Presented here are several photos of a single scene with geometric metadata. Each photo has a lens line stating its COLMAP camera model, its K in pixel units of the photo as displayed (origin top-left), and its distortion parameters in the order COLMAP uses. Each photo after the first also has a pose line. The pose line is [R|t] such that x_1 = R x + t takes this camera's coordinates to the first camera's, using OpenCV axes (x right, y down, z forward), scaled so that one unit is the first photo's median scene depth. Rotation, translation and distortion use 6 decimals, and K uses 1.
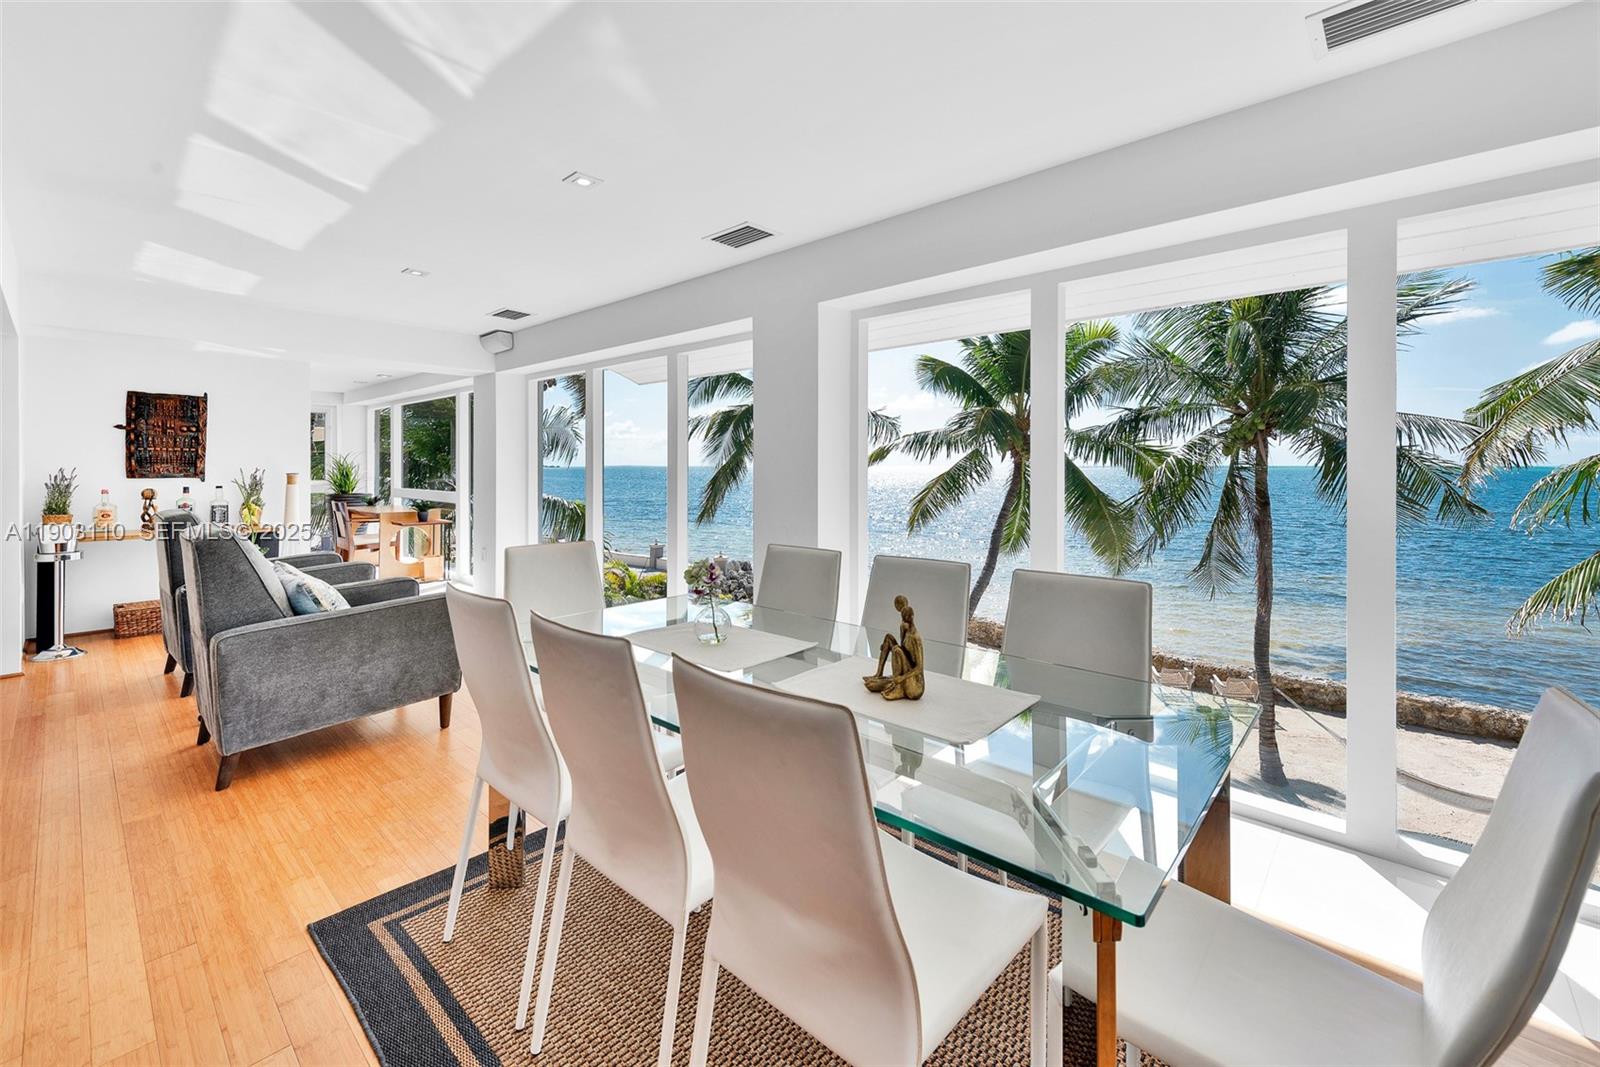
lens RADIAL K [[694.2, 0, 813.4], [0, 694.2, 472.5], [0, 0, 1]] dist [0.000672, -0.000539]
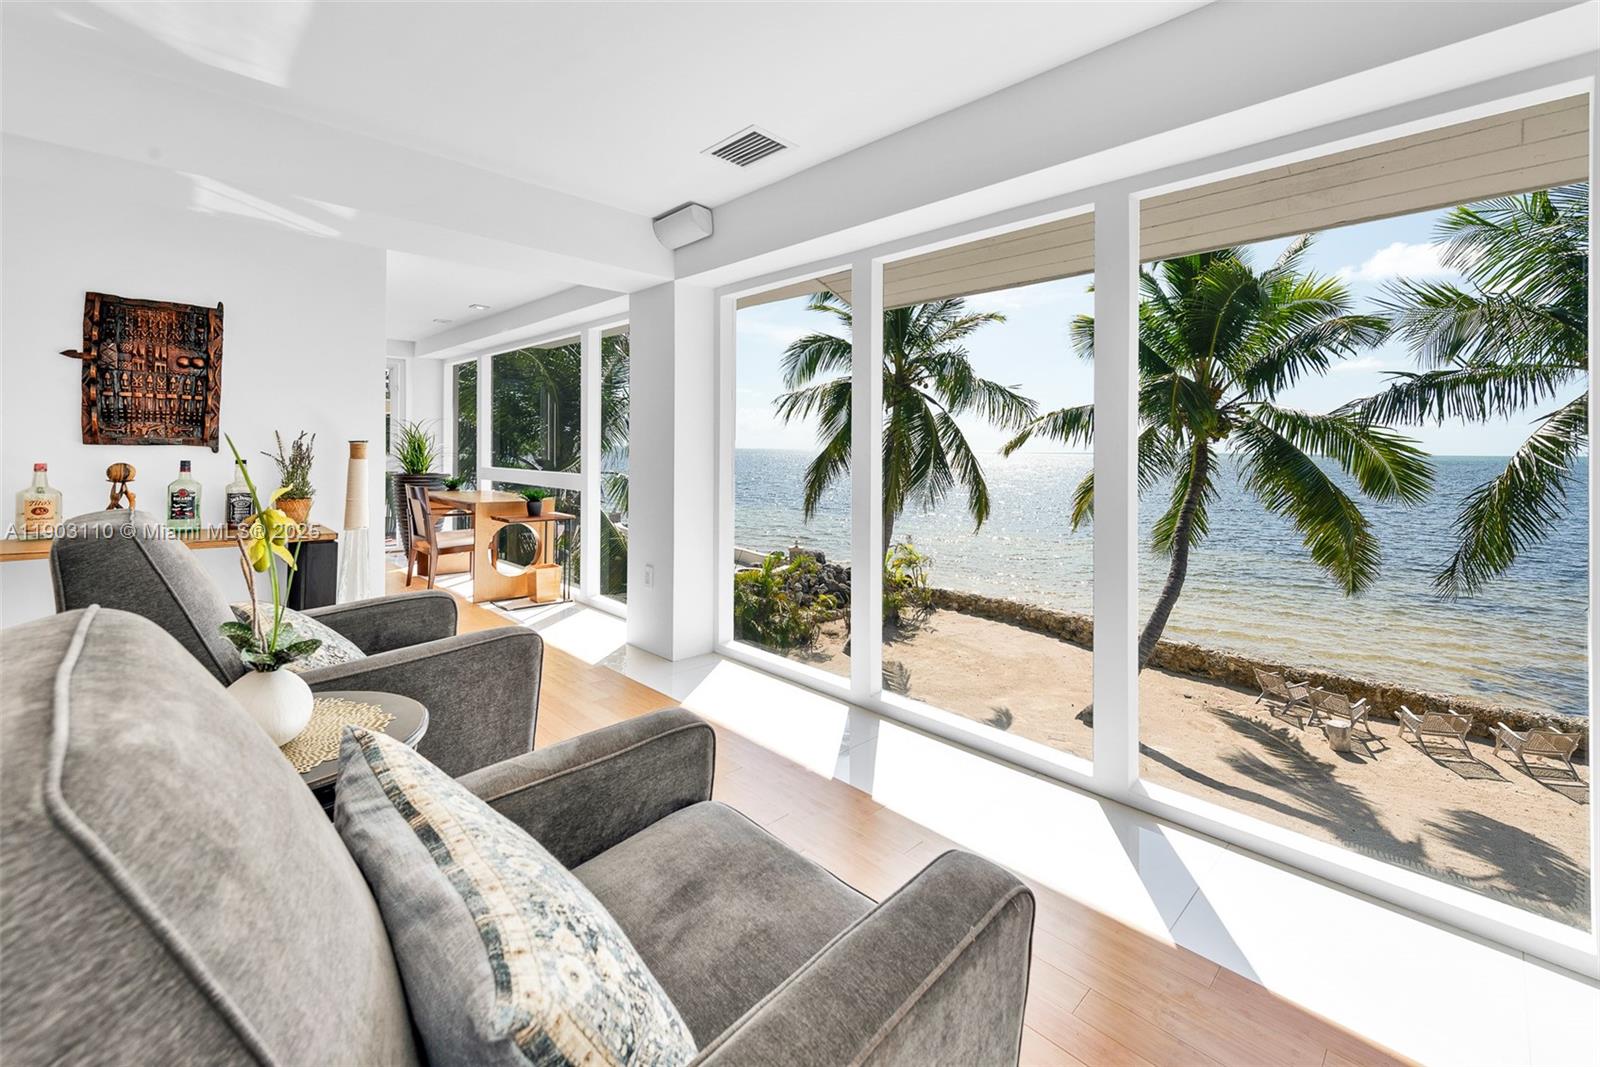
lens RADIAL K [[706.8, 0, 805.6], [0, 706.8, 459.7], [0, 0, 1]] dist [0.000142, 0.000013]
pose [[0.997960, 0.009946, -0.063066, -0.250180], [-0.009616, 0.999938, 0.005539, 0.008247], [0.063118, -0.004922, 0.997994, 0.317548]]
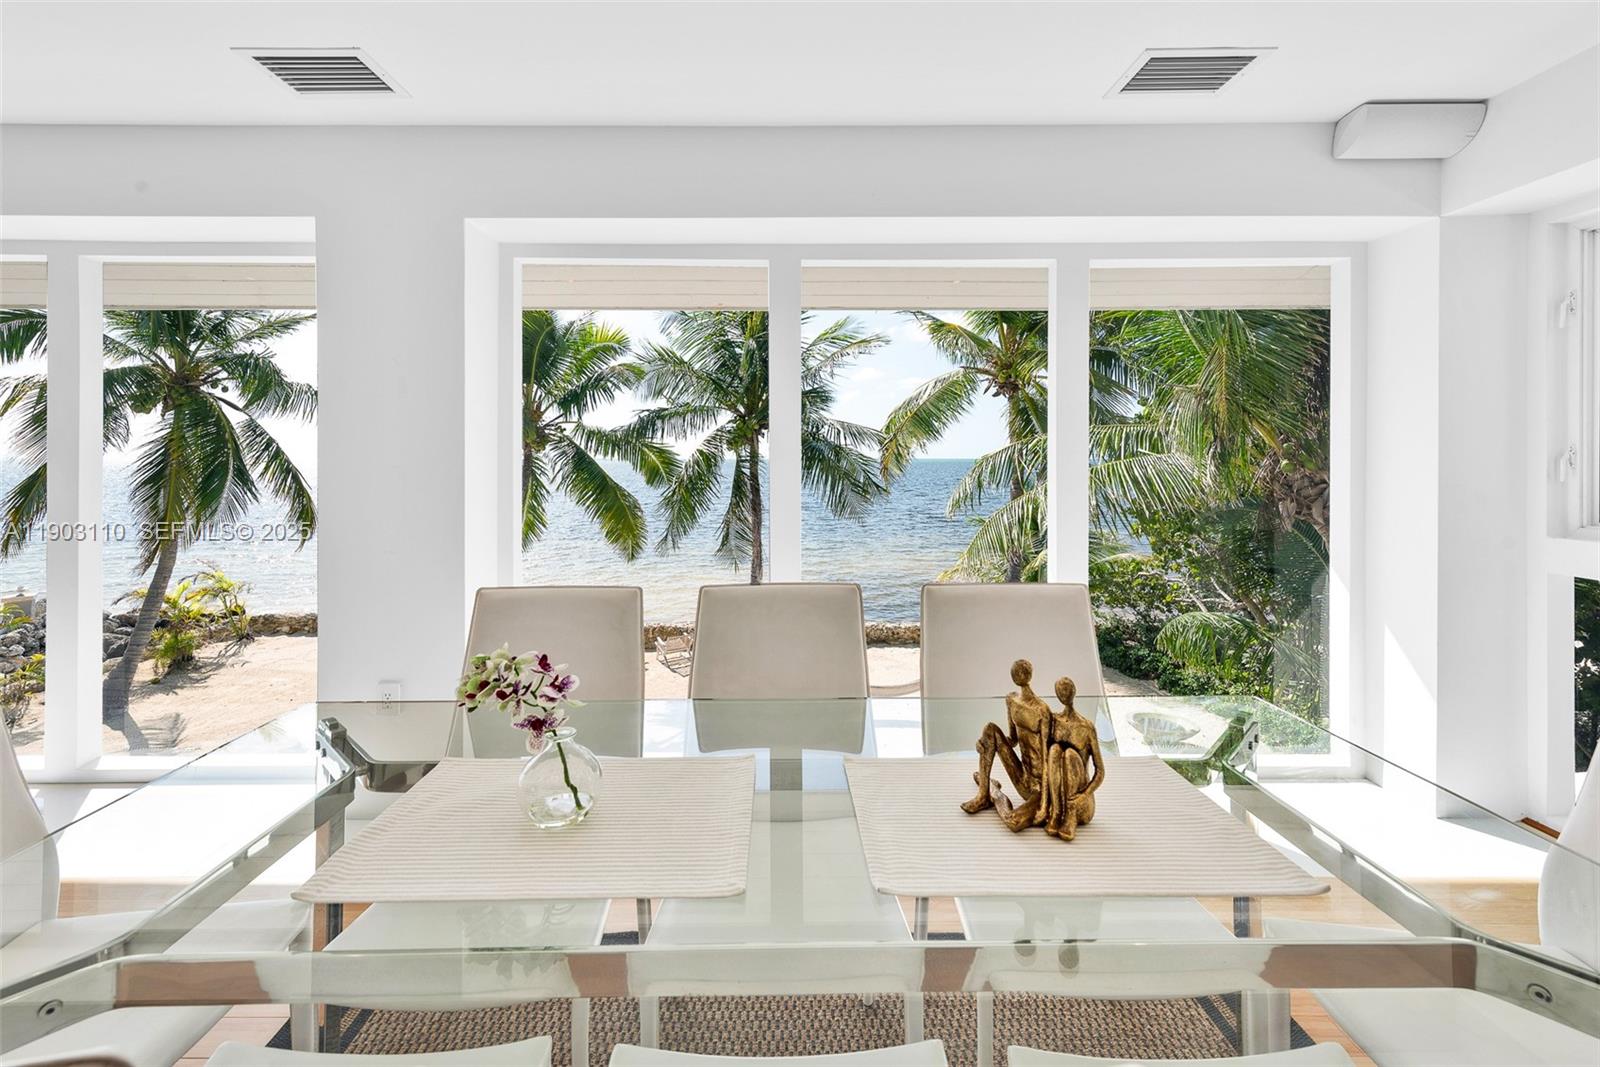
lens RADIAL K [[641.6, 0, 824.7], [0, 641.6, 466.7], [0, 0, 1]] dist [0.000313, -0.000230]
pose [[0.714239, -0.006214, 0.699874, -0.086618], [0.003898, 0.999980, 0.004901, -0.001592], [-0.699891, -0.000772, 0.714249, 0.144115]]
